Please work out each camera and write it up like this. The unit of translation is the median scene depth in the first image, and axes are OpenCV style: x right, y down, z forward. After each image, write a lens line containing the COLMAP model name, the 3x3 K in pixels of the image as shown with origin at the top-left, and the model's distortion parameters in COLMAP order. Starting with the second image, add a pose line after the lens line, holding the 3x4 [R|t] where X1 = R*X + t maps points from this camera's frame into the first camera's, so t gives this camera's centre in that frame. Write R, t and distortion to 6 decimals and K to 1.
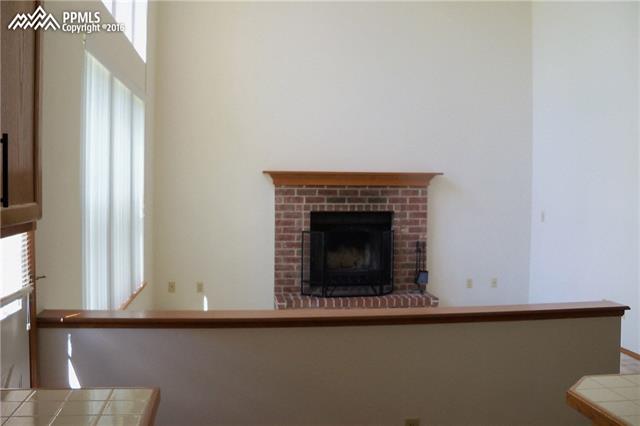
lens RADIAL K [[657.0, 0, 320.0], [0, 657.0, 213.0], [0, 0, 1]] dist [-0.132244, 0.002599]
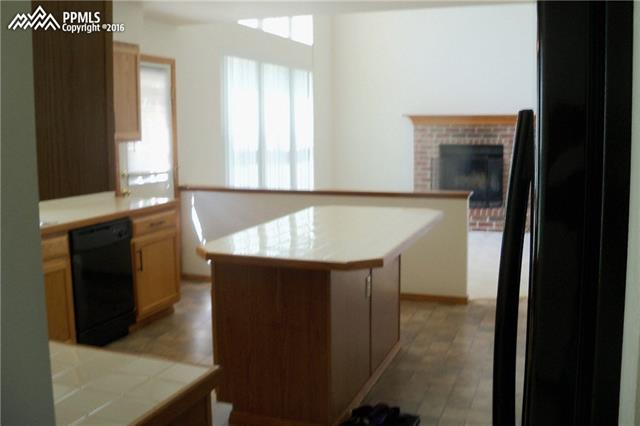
lens RADIAL K [[657.0, 0, 320.0], [0, 657.0, 213.0], [0, 0, 1]] dist [-0.132244, 0.002599]
pose [[0.868315, 0.048886, -0.493598, 0.444162], [-0.004977, 0.995940, 0.089882, 0.019092], [0.495988, -0.075590, 0.865033, -0.297043]]
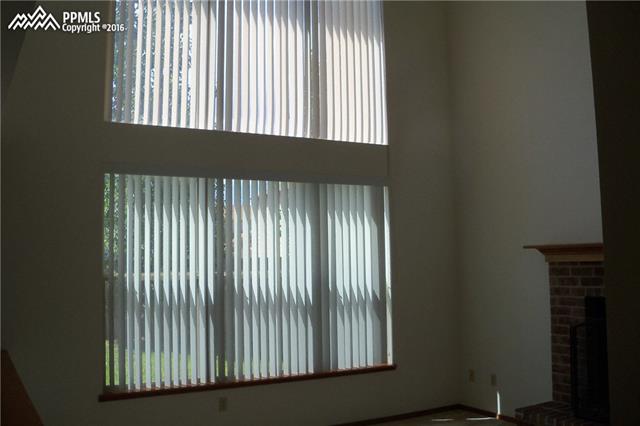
lens RADIAL K [[657.0, 0, 320.0], [0, 657.0, 213.0], [0, 0, 1]] dist [-0.132244, 0.002599]
pose [[0.357084, -0.087137, -0.929999, 0.559810], [-0.026749, 0.994277, -0.103430, -0.013923], [0.933689, 0.061810, 0.352710, 0.460474]]
